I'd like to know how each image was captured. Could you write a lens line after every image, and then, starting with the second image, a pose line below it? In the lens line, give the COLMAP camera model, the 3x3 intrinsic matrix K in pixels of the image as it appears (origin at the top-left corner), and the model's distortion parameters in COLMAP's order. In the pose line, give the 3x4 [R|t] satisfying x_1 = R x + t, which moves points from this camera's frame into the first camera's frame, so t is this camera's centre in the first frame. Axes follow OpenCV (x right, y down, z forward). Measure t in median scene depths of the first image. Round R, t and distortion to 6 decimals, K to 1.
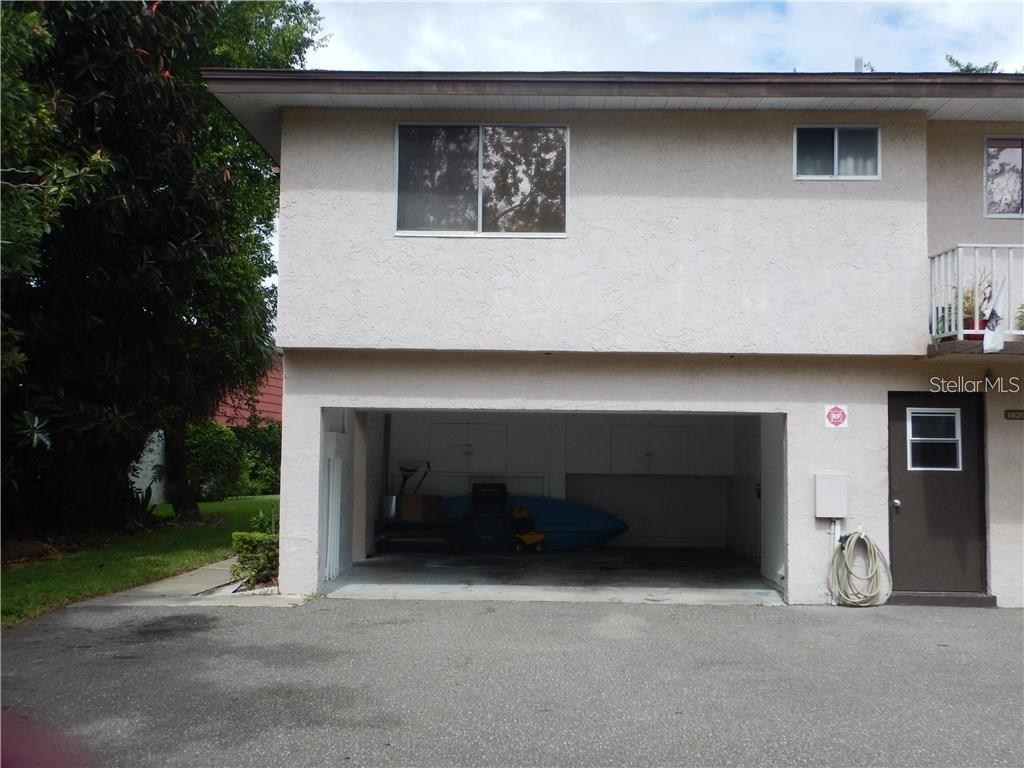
lens RADIAL K [[1090.6, 0, 513.6], [0, 1090.6, 388.3], [0, 0, 1]] dist [0.079078, 0.000000]
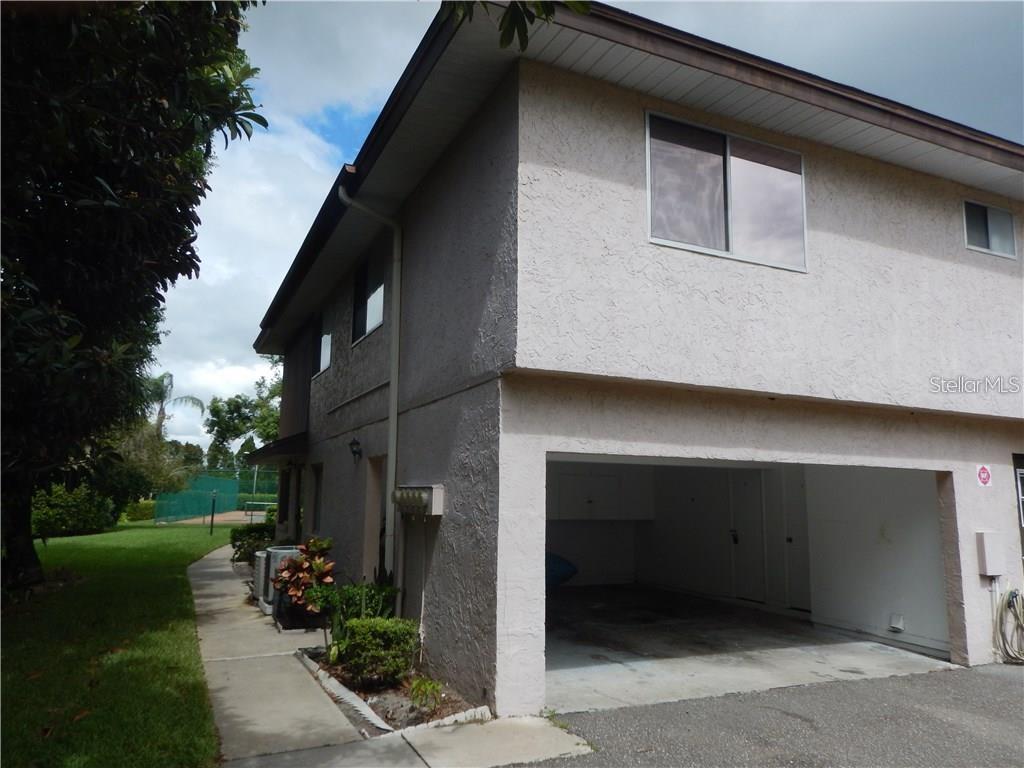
lens RADIAL K [[735.9, 0, 511.9], [0, 735.9, 381.5], [0, 0, 1]] dist [0.043709, 0.003612]
pose [[0.888271, 0.072118, 0.453623, -0.441537], [-0.033982, 0.995209, -0.091678, 0.017144], [-0.458061, 0.066020, 0.886466, 0.569386]]
